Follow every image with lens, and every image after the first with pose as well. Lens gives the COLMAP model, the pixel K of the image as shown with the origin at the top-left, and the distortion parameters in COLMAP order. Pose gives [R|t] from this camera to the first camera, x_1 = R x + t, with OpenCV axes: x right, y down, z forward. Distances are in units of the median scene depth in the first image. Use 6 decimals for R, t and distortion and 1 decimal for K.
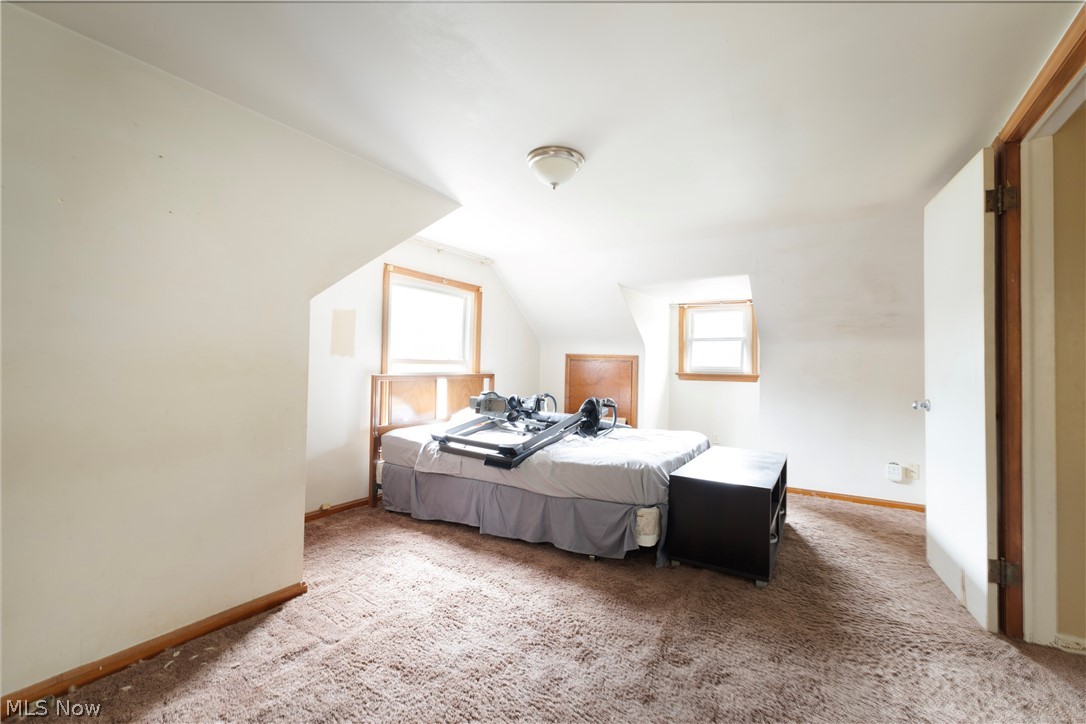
lens RADIAL K [[478.4, 0, 543.0], [0, 478.4, 362.0], [0, 0, 1]] dist [-0.000165, -0.000244]
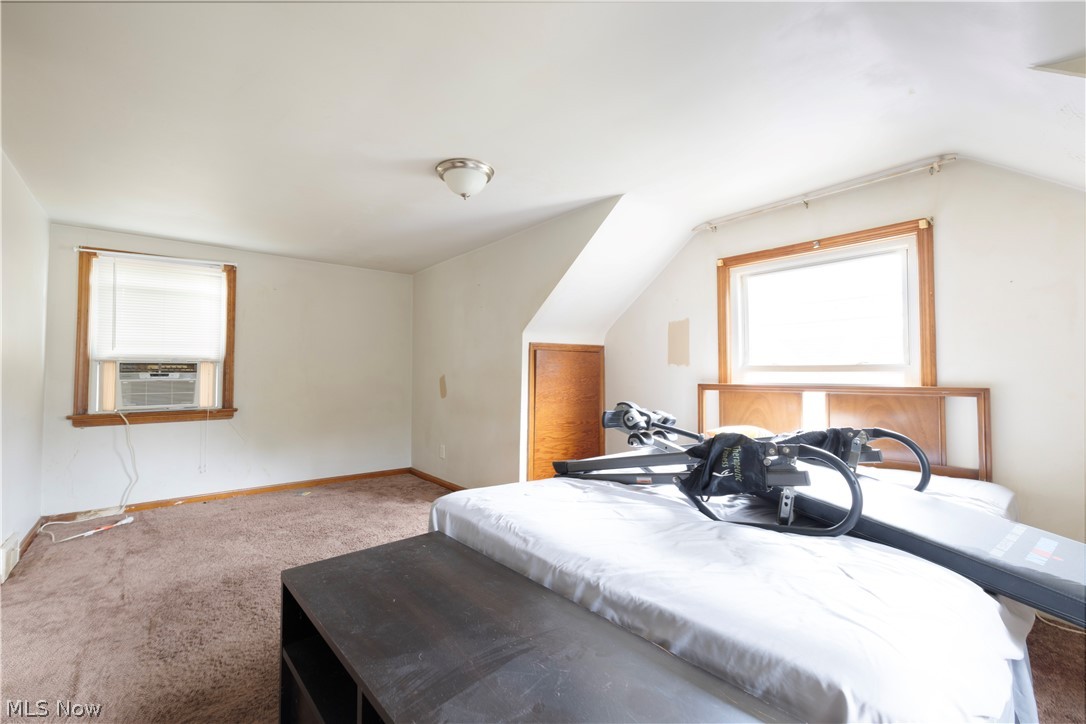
lens RADIAL K [[478.4, 0, 543.0], [0, 478.4, 362.0], [0, 0, 1]] dist [-0.000165, -0.000244]
pose [[-0.323396, -0.039287, -0.945448, 0.550659], [0.007268, 0.999005, -0.043999, 0.020318], [0.946236, -0.021100, -0.322789, 0.872156]]
